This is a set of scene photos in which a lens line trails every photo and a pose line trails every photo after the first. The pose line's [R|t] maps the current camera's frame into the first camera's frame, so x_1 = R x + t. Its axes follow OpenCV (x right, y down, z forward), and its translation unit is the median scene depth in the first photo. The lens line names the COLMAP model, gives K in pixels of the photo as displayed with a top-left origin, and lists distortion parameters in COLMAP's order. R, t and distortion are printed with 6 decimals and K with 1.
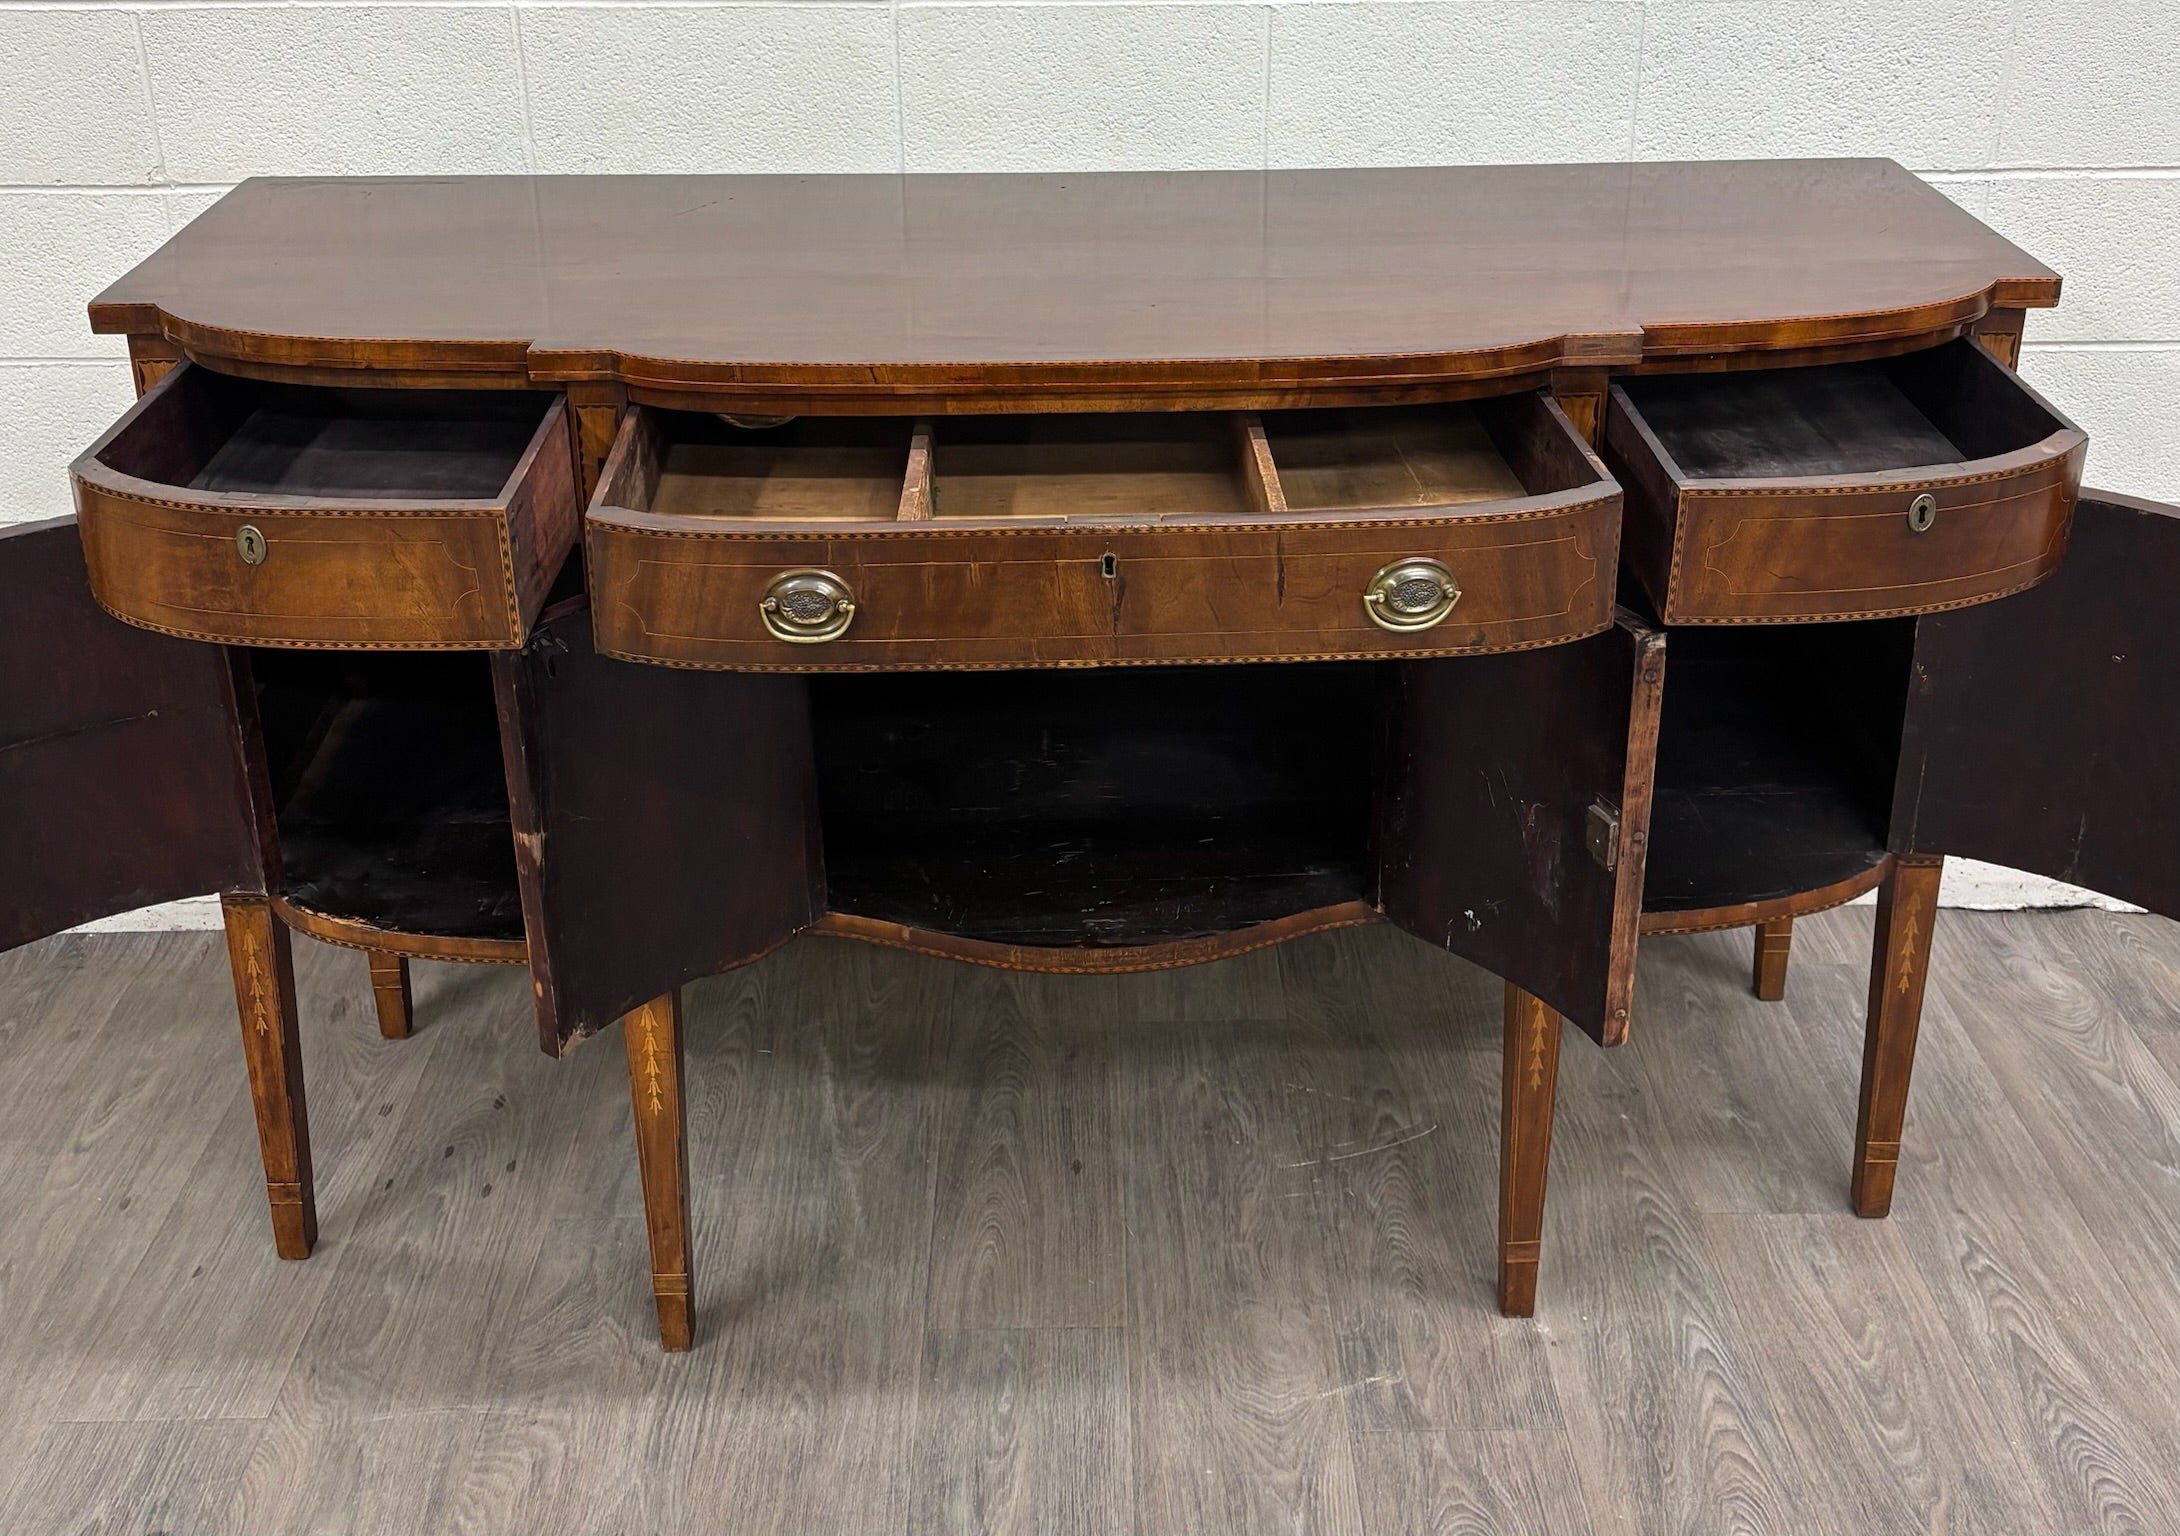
lens RADIAL K [[2236.5, 0, 1097.9], [0, 2236.5, 455.6], [0, 0, 1]] dist [0.043794, -0.034558]
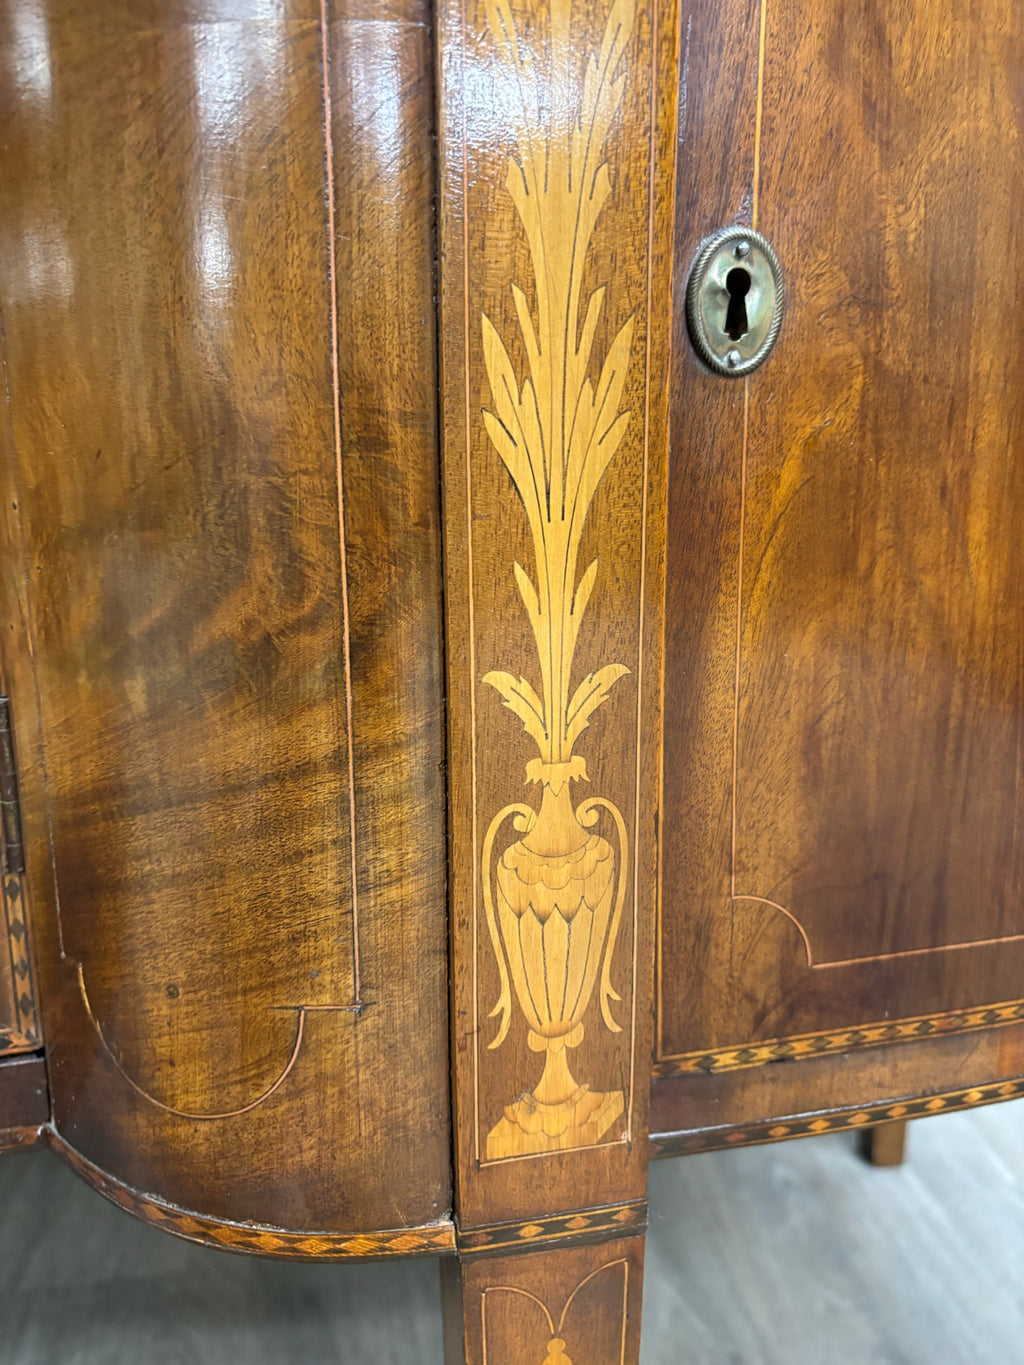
lens RADIAL K [[1081.1, 0, 512.7], [0, 1081.1, 660.0], [0, 0, 1]] dist [-0.028825, -0.001988]
pose [[0.988582, -0.023603, 0.148821, 0.160264], [0.048194, 0.985304, -0.163870, 0.160018], [-0.142766, 0.169172, 0.975192, 0.787635]]
